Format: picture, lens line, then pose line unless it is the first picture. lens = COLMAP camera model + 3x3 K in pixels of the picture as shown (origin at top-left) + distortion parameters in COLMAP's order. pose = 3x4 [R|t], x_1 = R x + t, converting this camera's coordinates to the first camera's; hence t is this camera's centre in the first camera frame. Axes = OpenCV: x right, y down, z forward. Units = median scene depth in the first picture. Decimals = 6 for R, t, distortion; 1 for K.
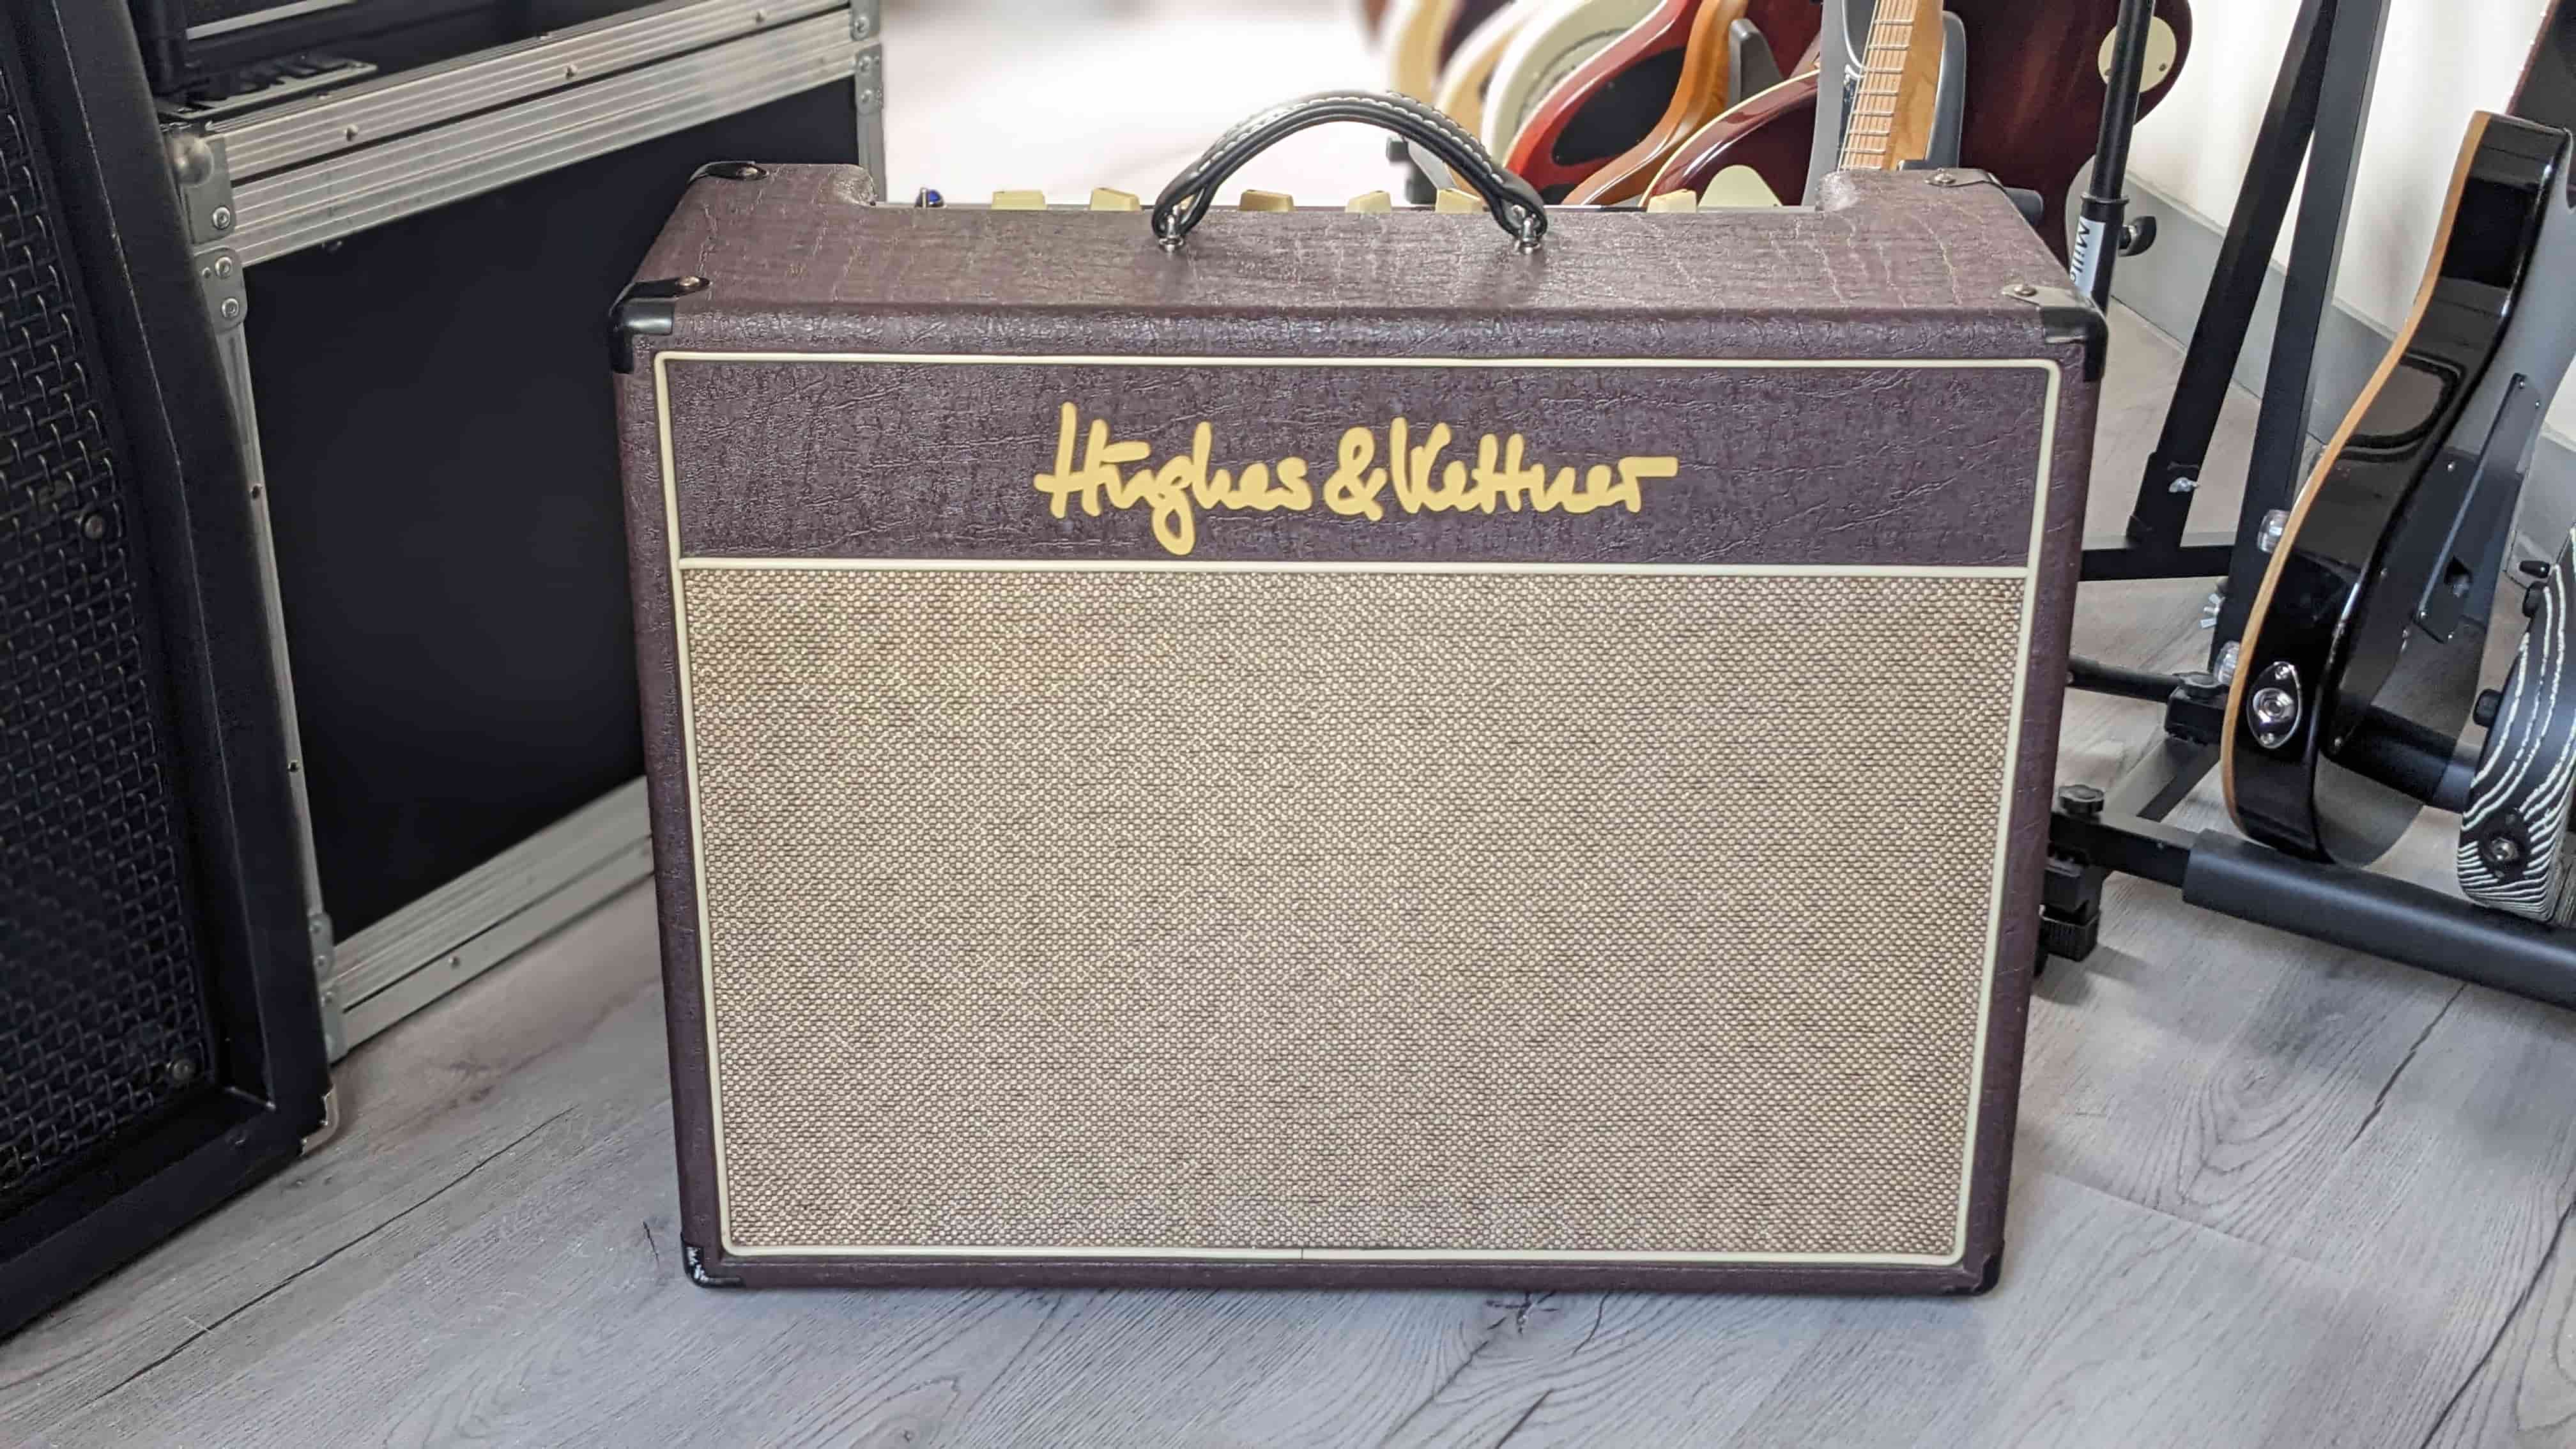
lens RADIAL K [[3327.1, 0, 1287.0], [0, 3327.1, 737.1], [0, 0, 1]] dist [0.020159, 0.000000]
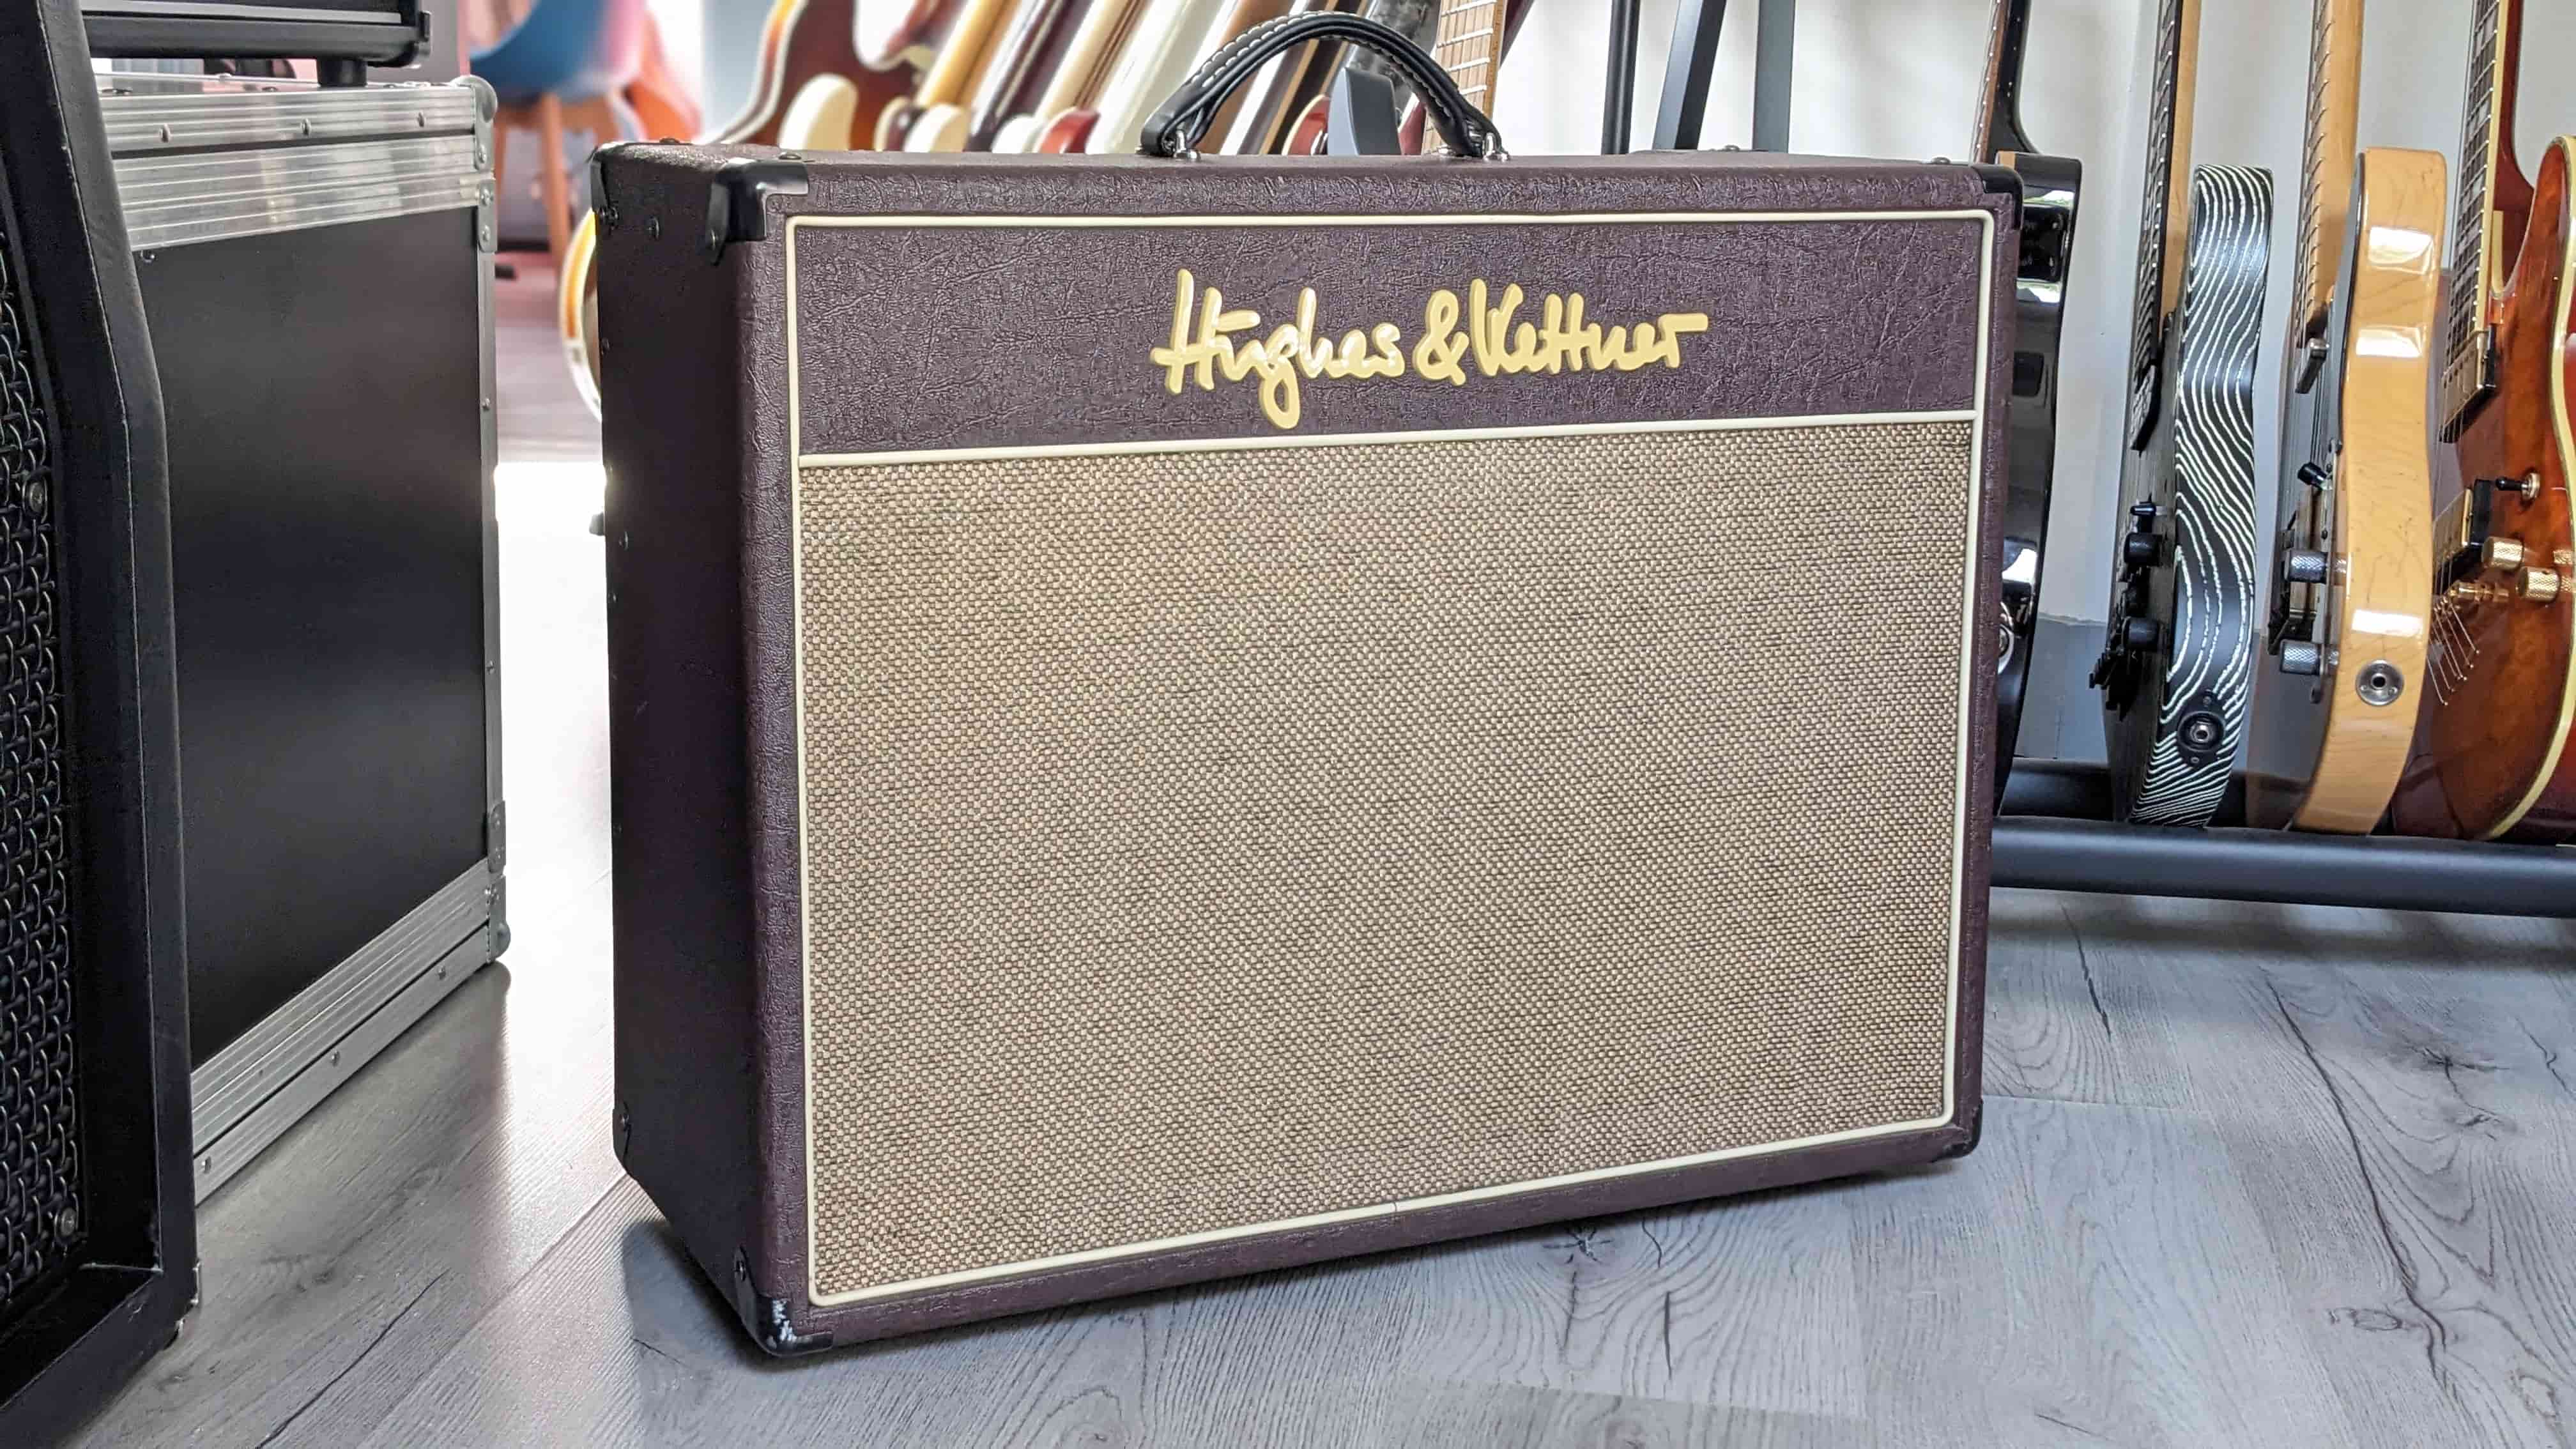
lens RADIAL K [[3327.1, 0, 1276.1], [0, 3327.1, 716.3], [0, 0, 1]] dist [0.020159, 0.000000]
pose [[0.883423, -0.072413, 0.462948, -0.501891], [0.184908, 0.961682, -0.202428, 0.228029], [-0.430551, 0.264432, 0.862961, 0.174393]]
